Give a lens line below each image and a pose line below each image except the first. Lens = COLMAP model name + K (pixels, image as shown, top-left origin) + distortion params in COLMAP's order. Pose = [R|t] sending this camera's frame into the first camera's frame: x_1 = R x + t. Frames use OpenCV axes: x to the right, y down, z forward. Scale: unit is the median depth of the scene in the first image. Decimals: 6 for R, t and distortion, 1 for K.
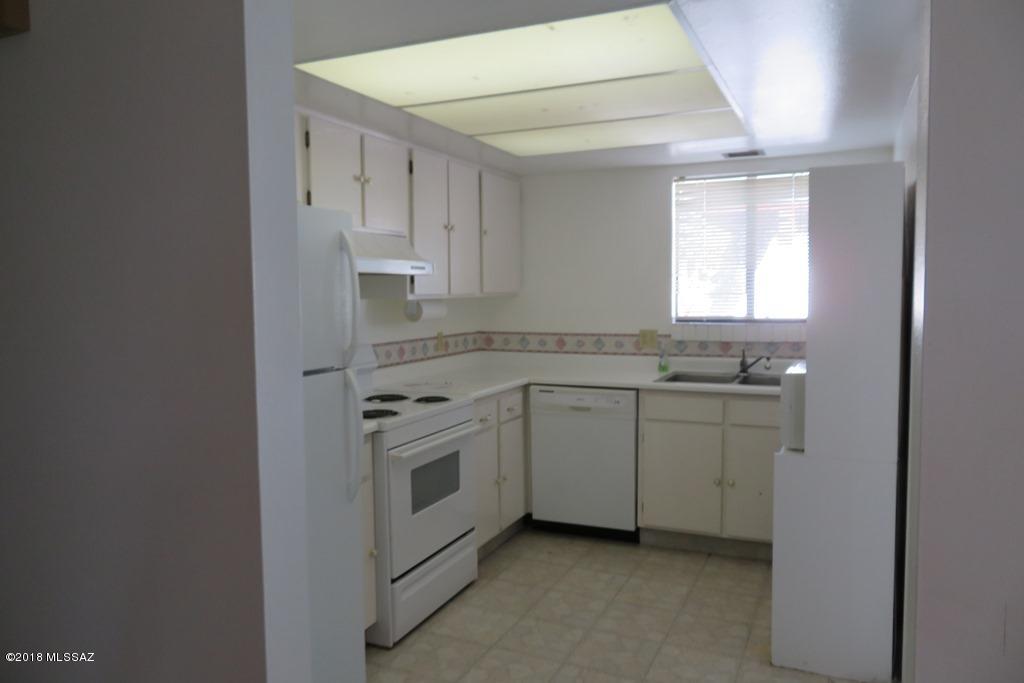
lens RADIAL K [[737.9, 0, 512.0], [0, 737.9, 341.5], [0, 0, 1]] dist [-0.006173, -0.000669]
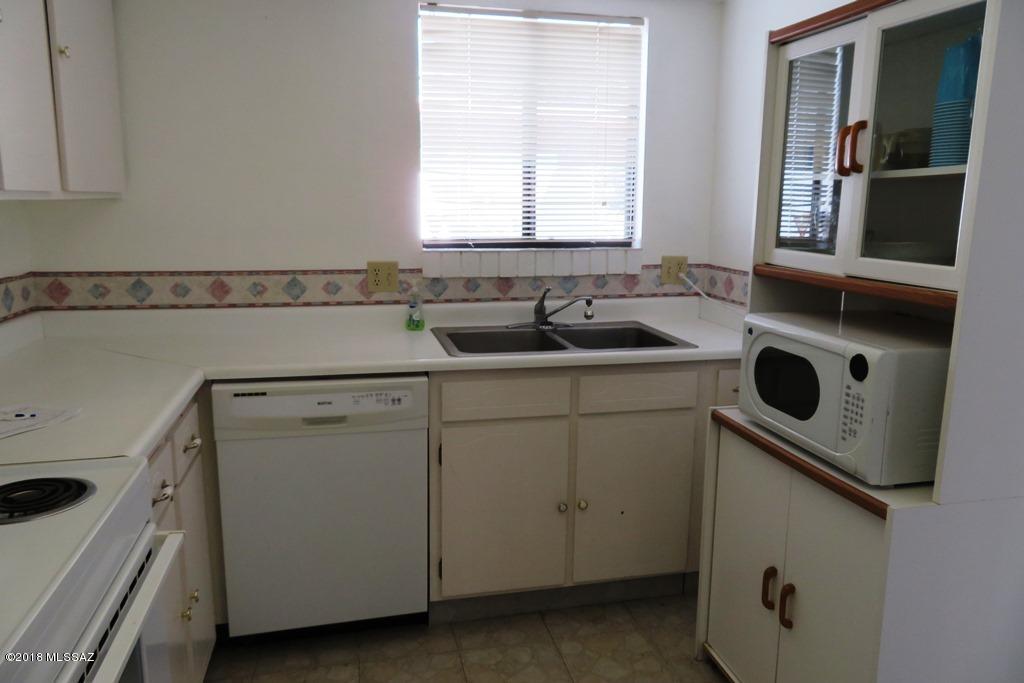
lens RADIAL K [[737.9, 0, 512.0], [0, 737.9, 341.5], [0, 0, 1]] dist [-0.006173, -0.000669]
pose [[0.797686, -0.093513, 0.595779, -0.111099], [0.026099, 0.992332, 0.120812, -0.024573], [-0.602508, -0.080820, 0.794010, 0.527044]]
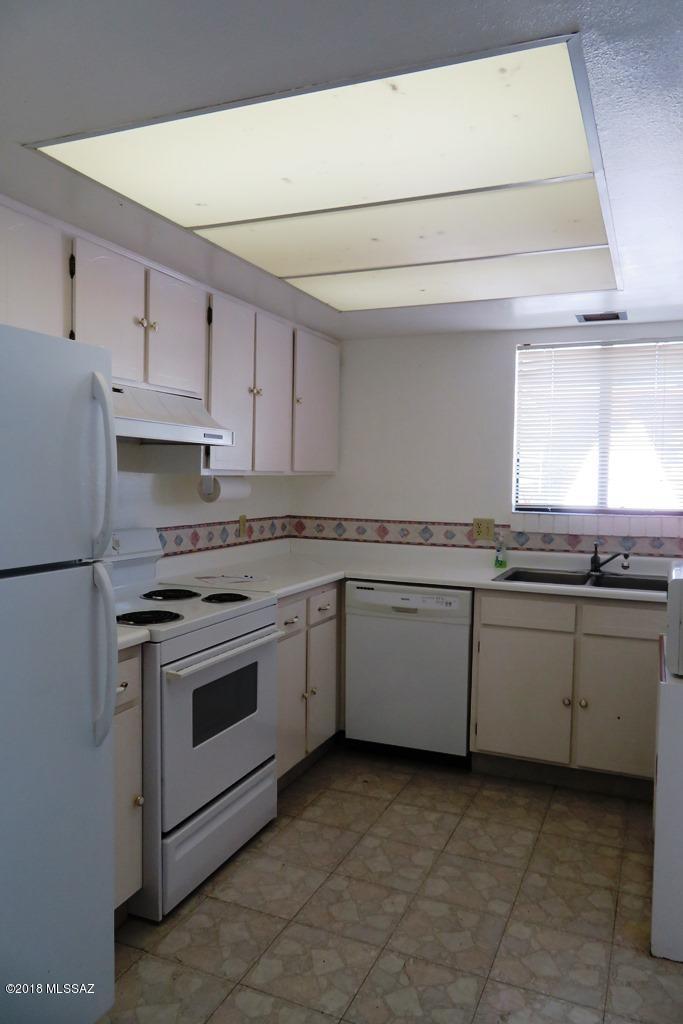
lens RADIAL K [[737.9, 0, 341.5], [0, 737.9, 512.0], [0, 0, 1]] dist [-0.006173, -0.000669]
pose [[0.999494, 0.024737, 0.019985, 0.000146], [-0.024321, 0.999487, -0.020833, -0.001772], [-0.020490, 0.020336, 0.999583, 0.158616]]
